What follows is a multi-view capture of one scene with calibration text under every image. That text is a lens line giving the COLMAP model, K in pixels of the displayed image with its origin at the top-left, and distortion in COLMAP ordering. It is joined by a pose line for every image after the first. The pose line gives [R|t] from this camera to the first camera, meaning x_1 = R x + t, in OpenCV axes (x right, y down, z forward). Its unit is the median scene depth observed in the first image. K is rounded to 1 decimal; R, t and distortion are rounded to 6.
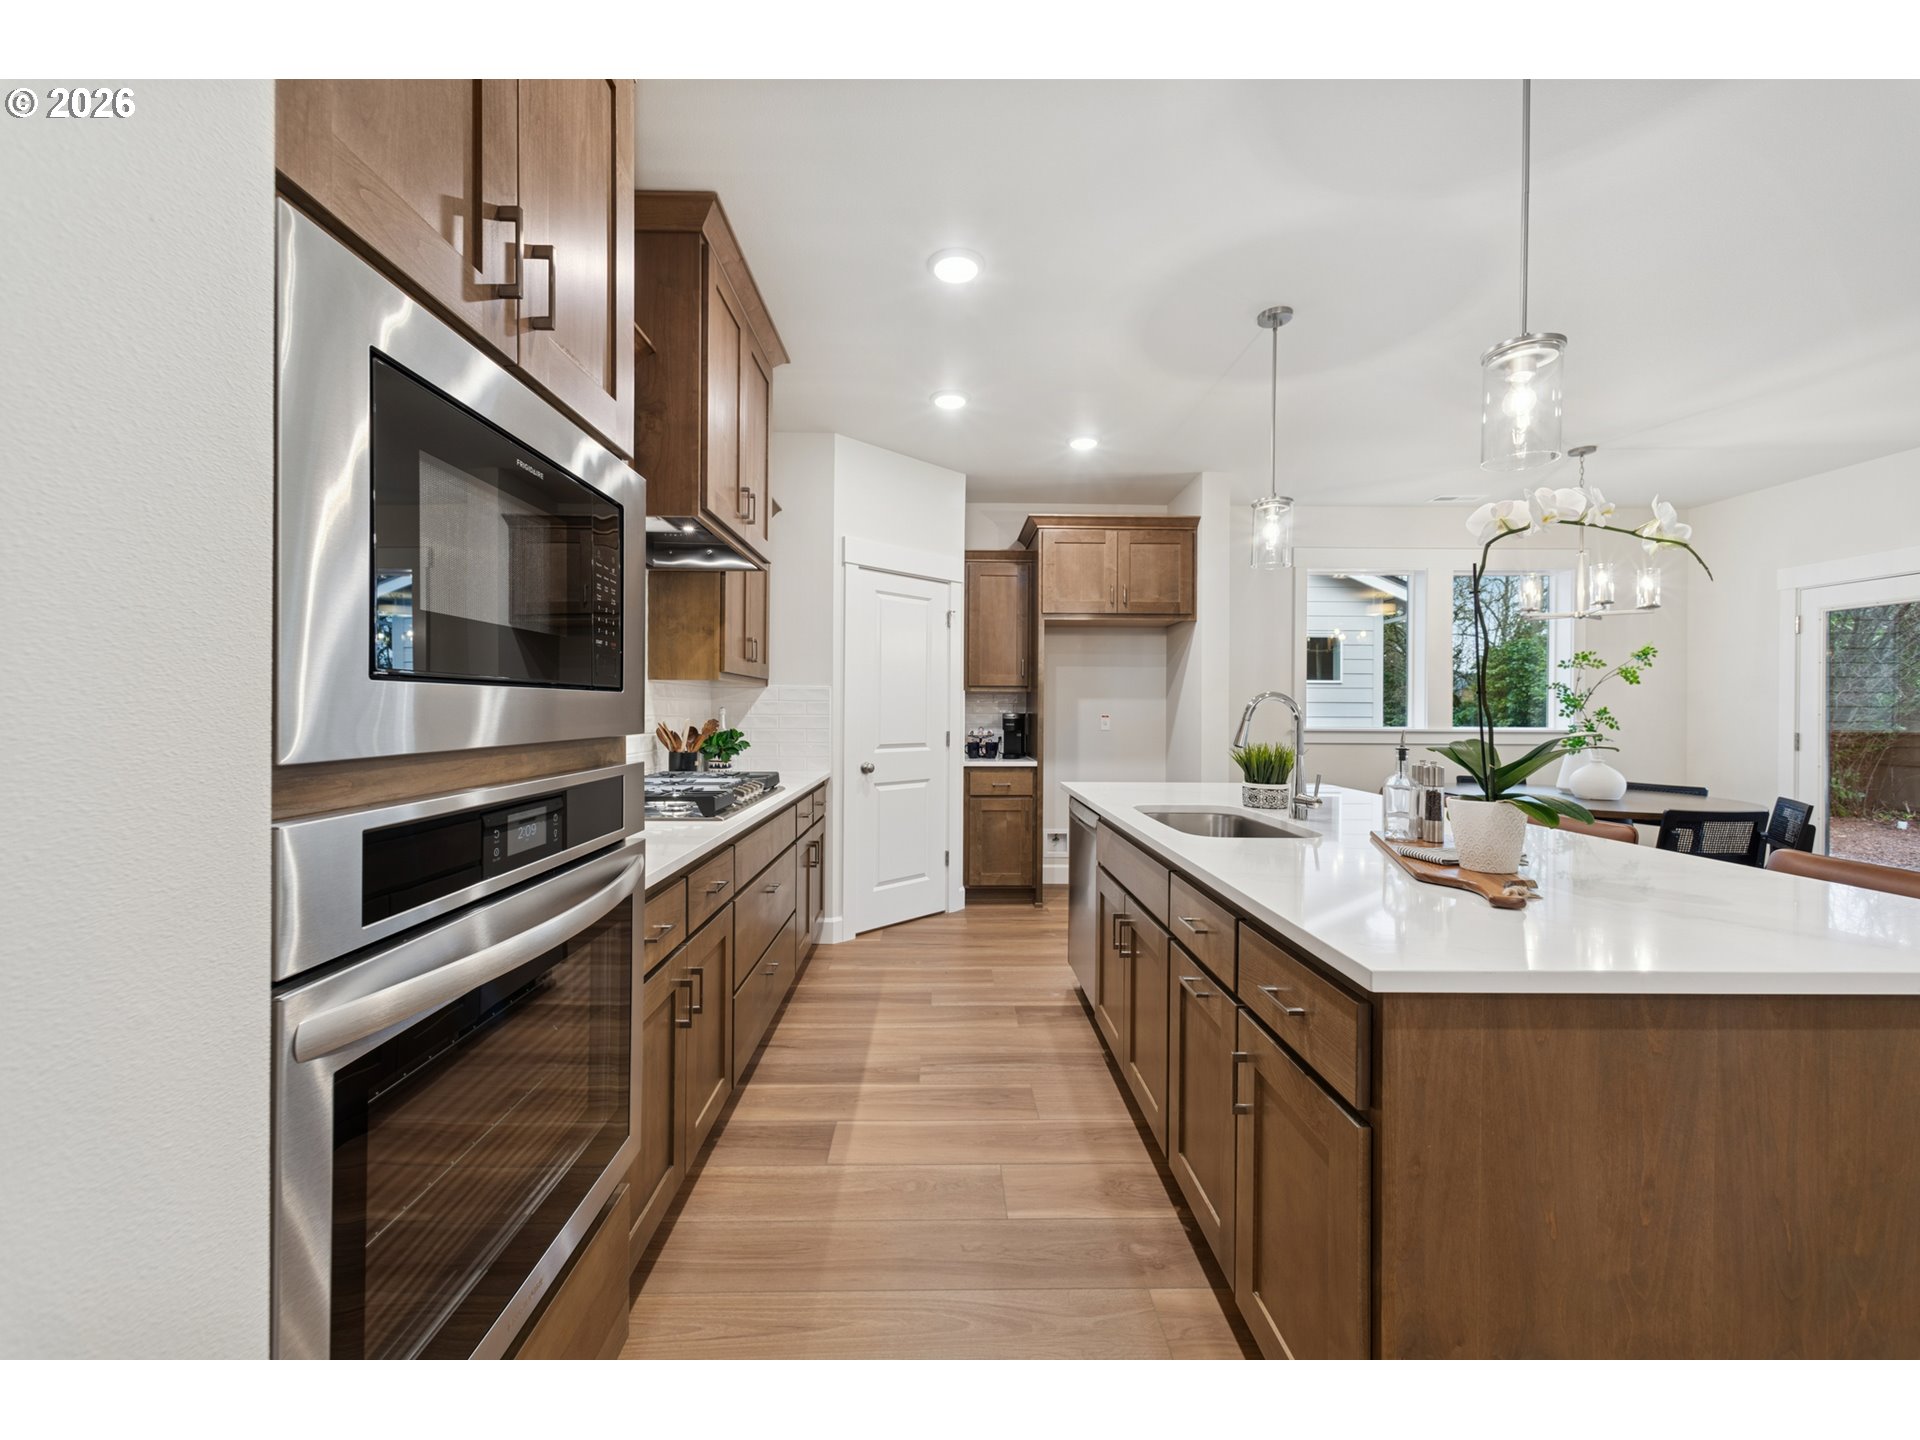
lens RADIAL K [[761.9, 0, 927.5], [0, 761.9, 708.3], [0, 0, 1]] dist [0.000809, 0.000232]
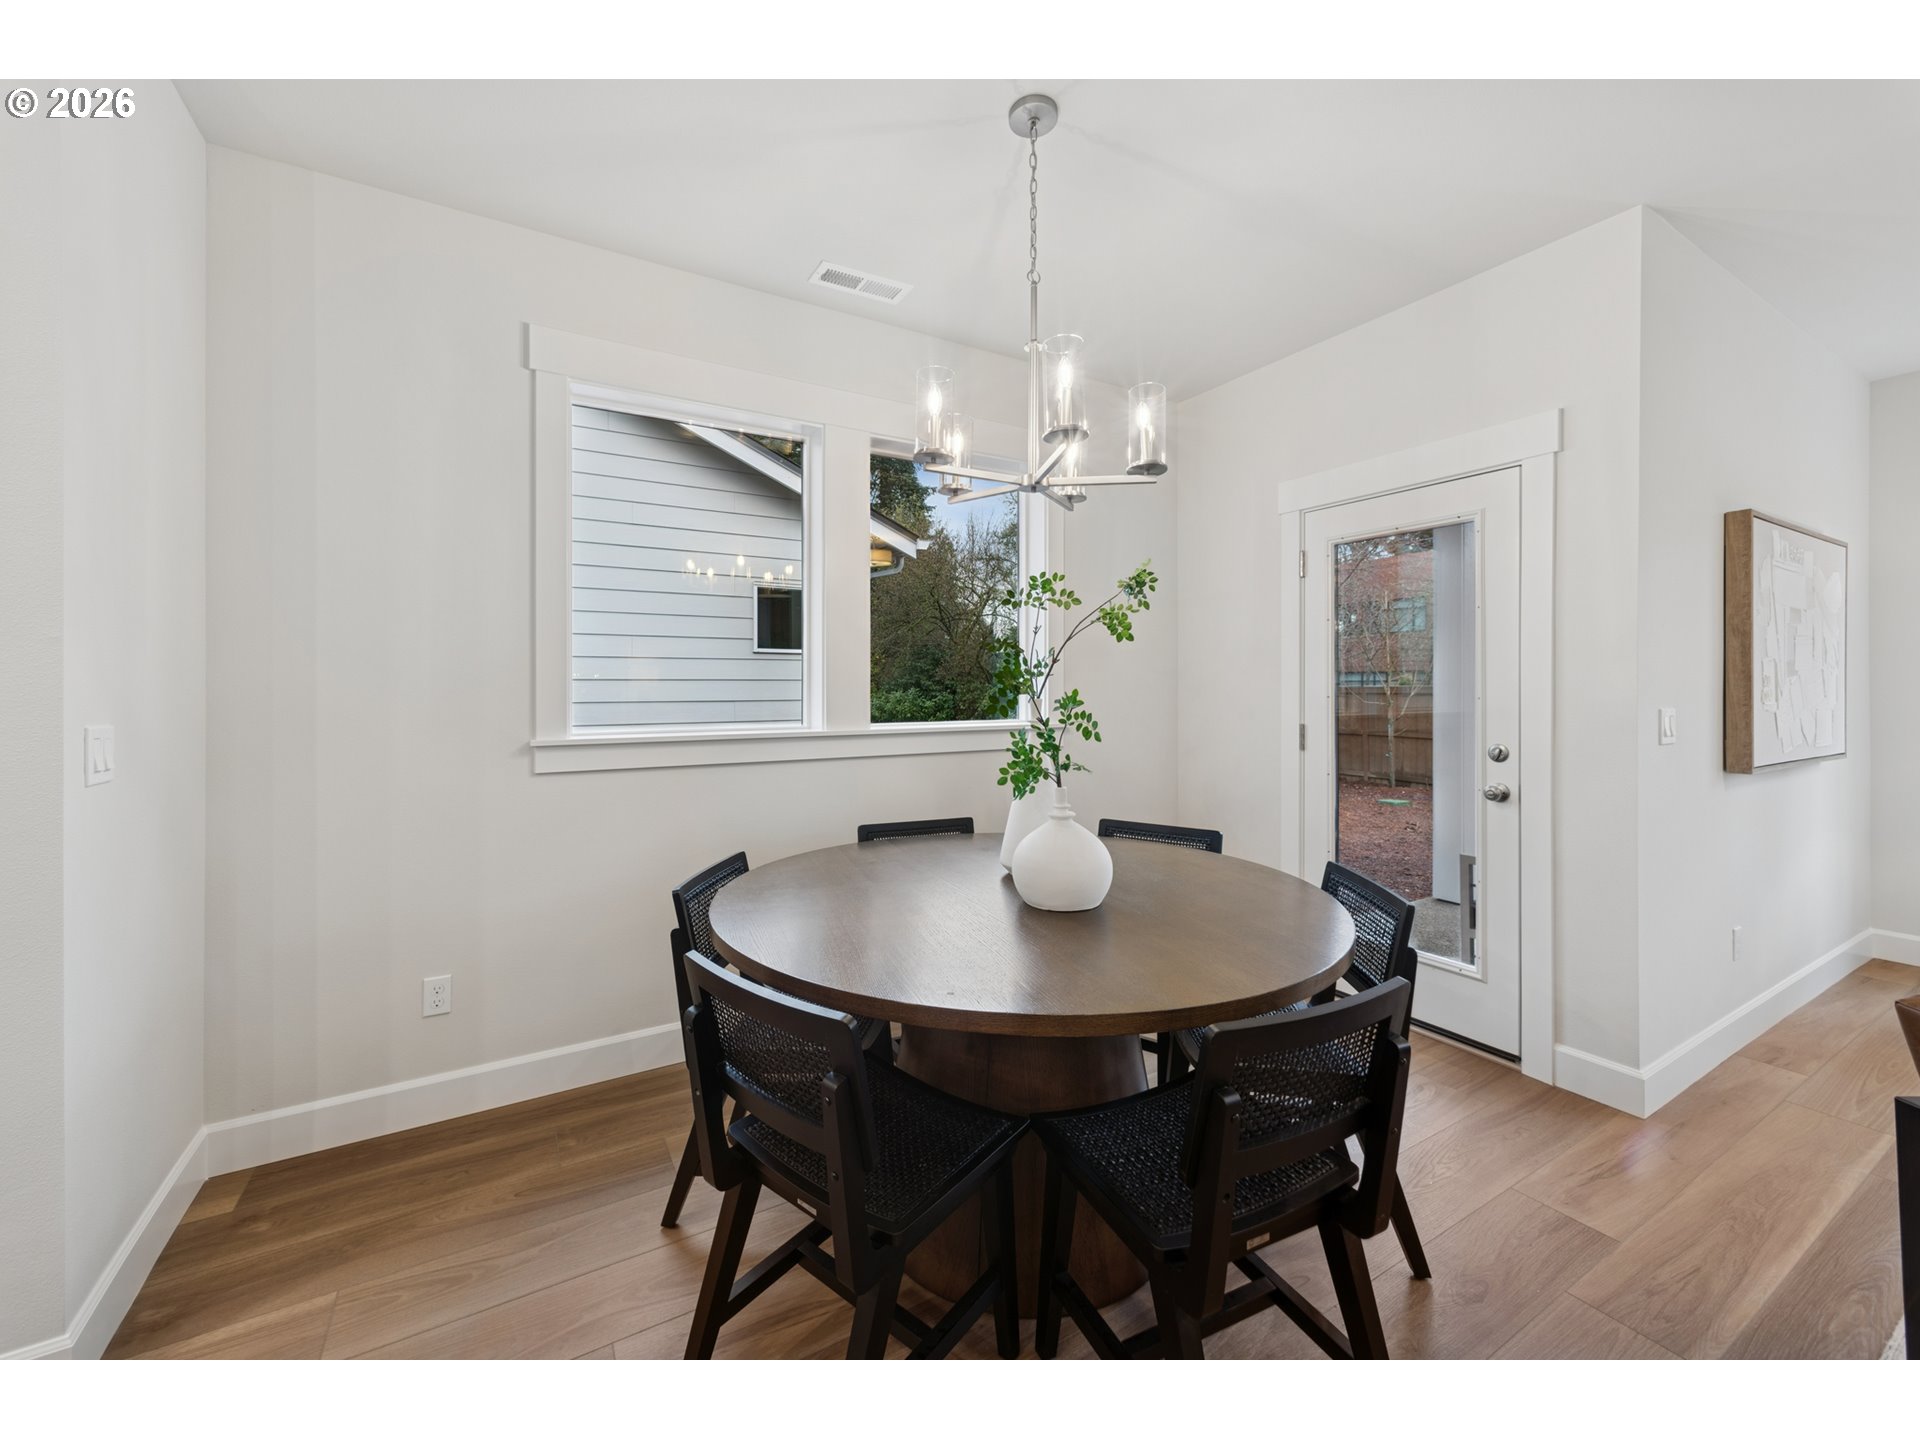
lens RADIAL K [[785.3, 0, 954.0], [0, 785.3, 688.8], [0, 0, 1]] dist [-0.000319, -0.000012]
pose [[0.855160, -0.007688, 0.518307, 0.562214], [0.005781, 0.999969, 0.005293, -0.004499], [-0.518332, -0.001530, 0.855178, 0.614612]]
